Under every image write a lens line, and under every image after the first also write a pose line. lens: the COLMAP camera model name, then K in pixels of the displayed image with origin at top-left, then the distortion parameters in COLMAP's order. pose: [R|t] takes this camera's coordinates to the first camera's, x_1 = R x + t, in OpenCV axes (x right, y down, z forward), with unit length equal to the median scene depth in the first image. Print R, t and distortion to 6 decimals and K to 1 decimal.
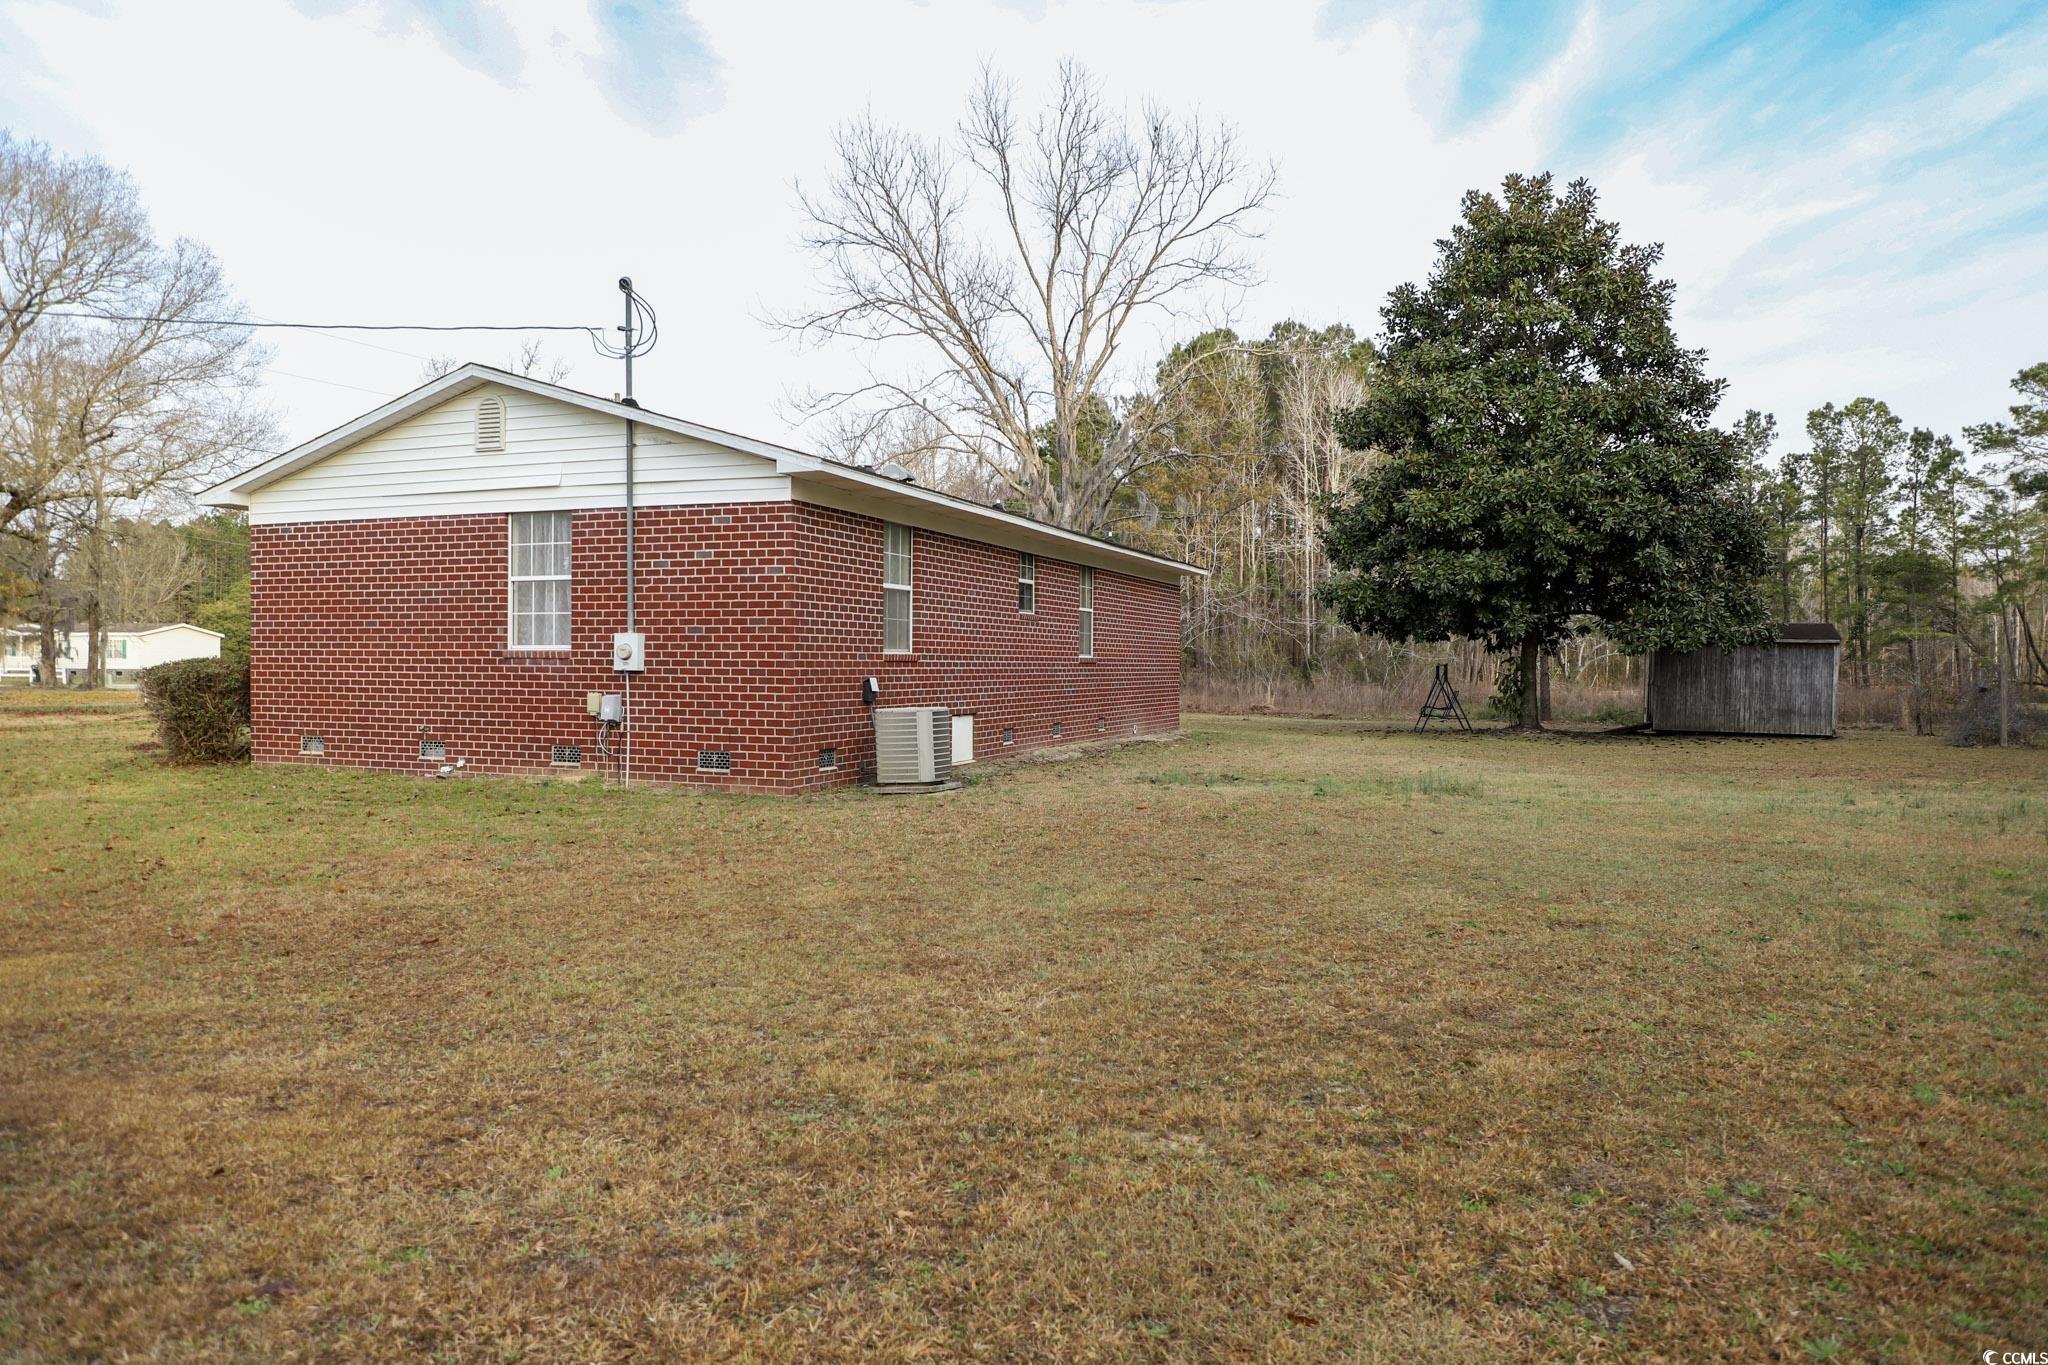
lens RADIAL K [[1418.6, 0, 1026.7], [0, 1418.6, 680.1], [0, 0, 1]] dist [-0.067646, 0.023138]
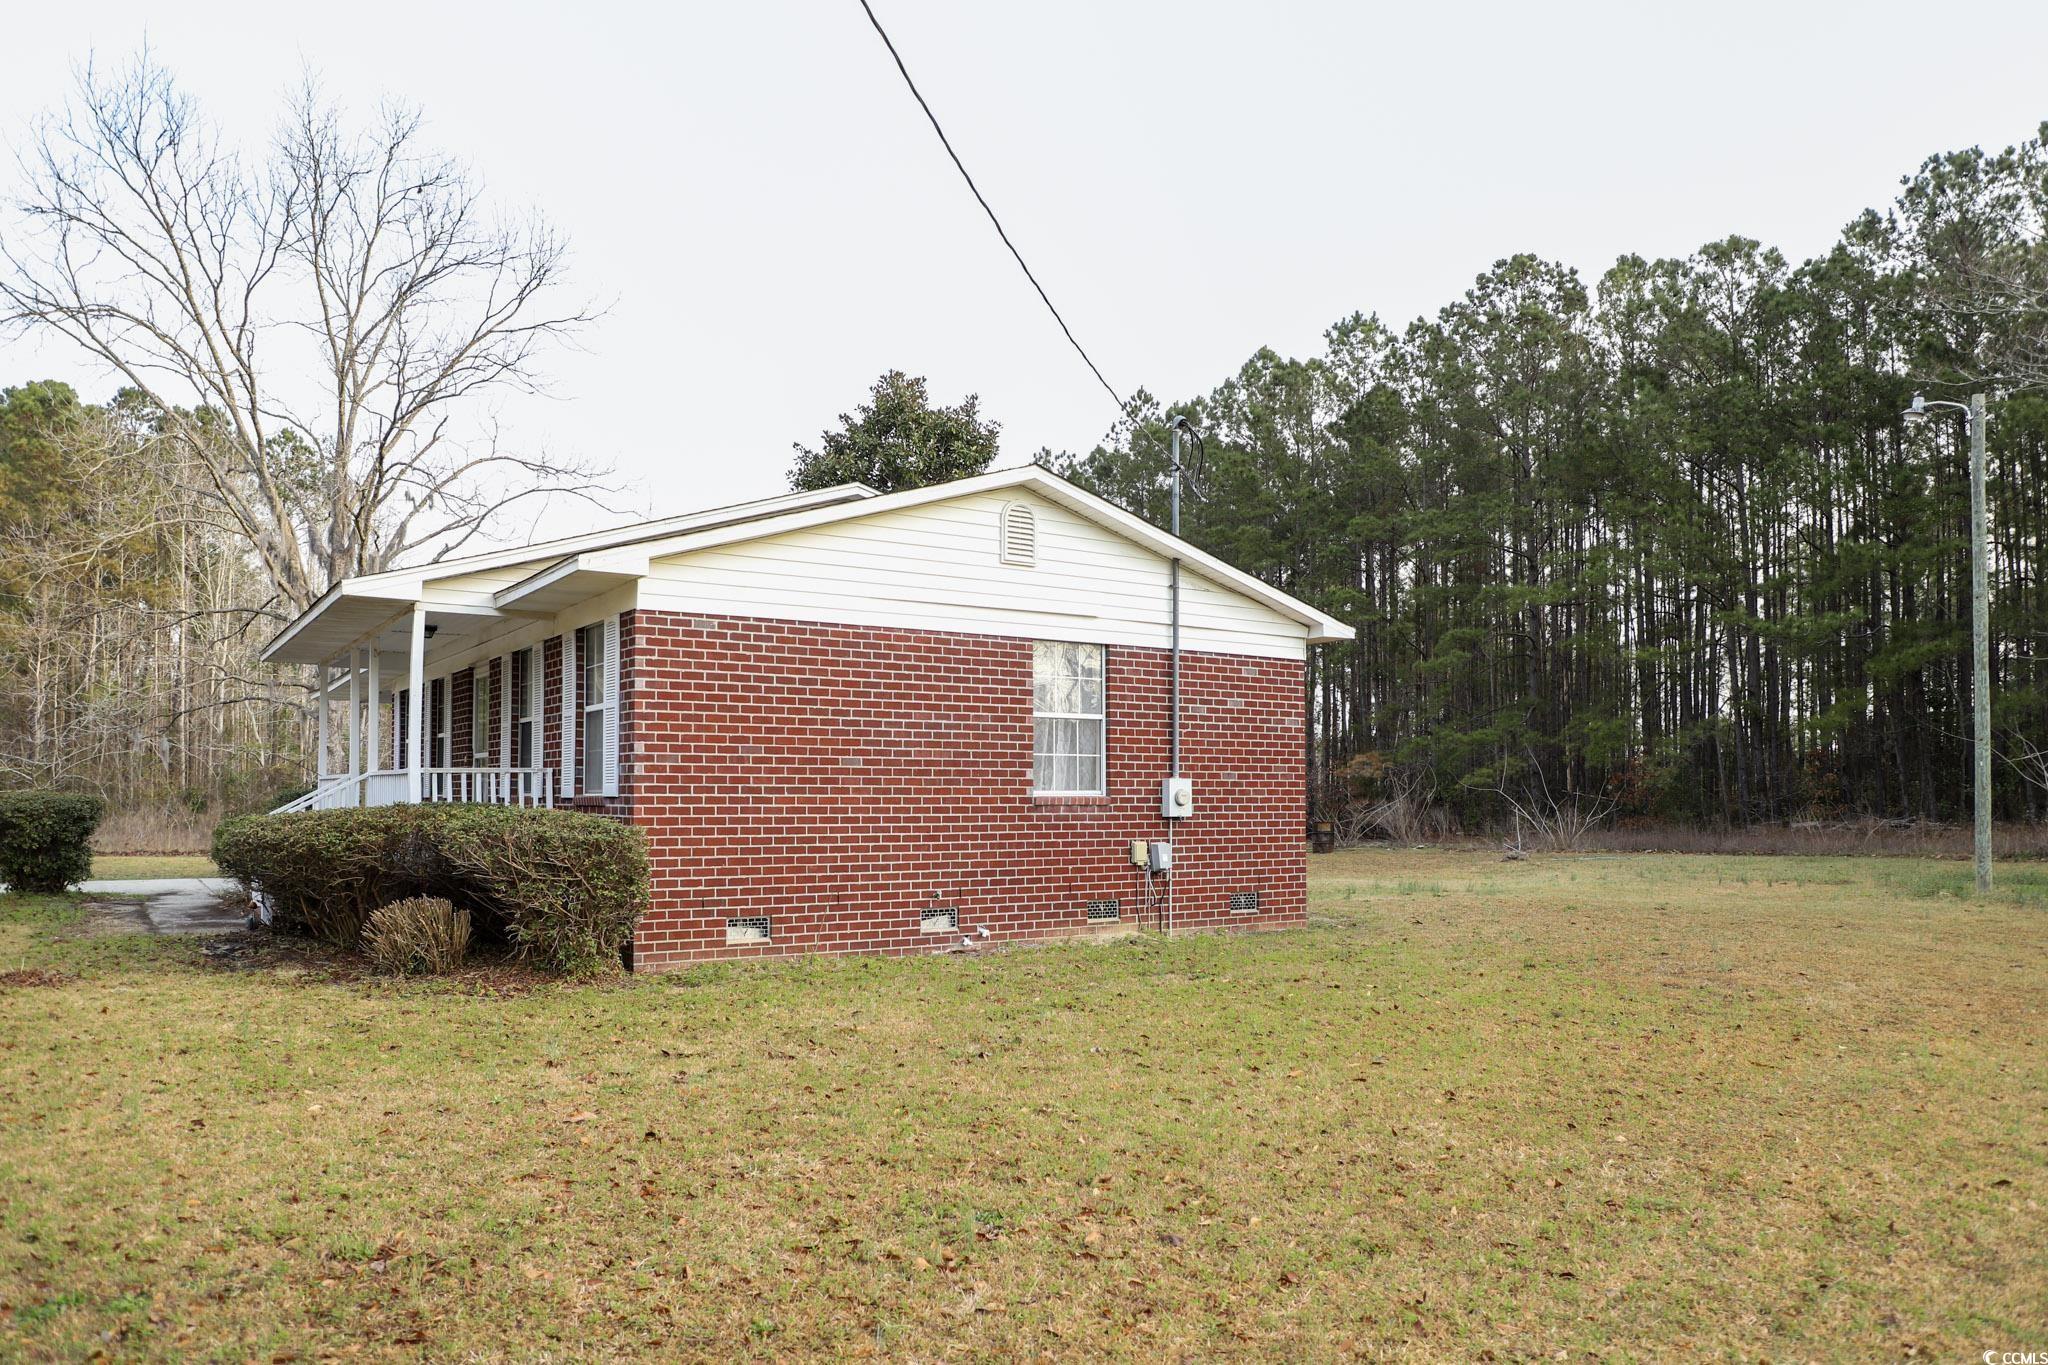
lens RADIAL K [[1418.6, 0, 1021.5], [0, 1418.6, 695.6], [0, 0, 1]] dist [-0.067646, 0.023138]
pose [[0.573016, 0.040618, 0.818537, -1.117483], [-0.003936, 0.998896, -0.046812, -0.043123], [-0.819535, 0.023603, 0.572543, 0.511813]]
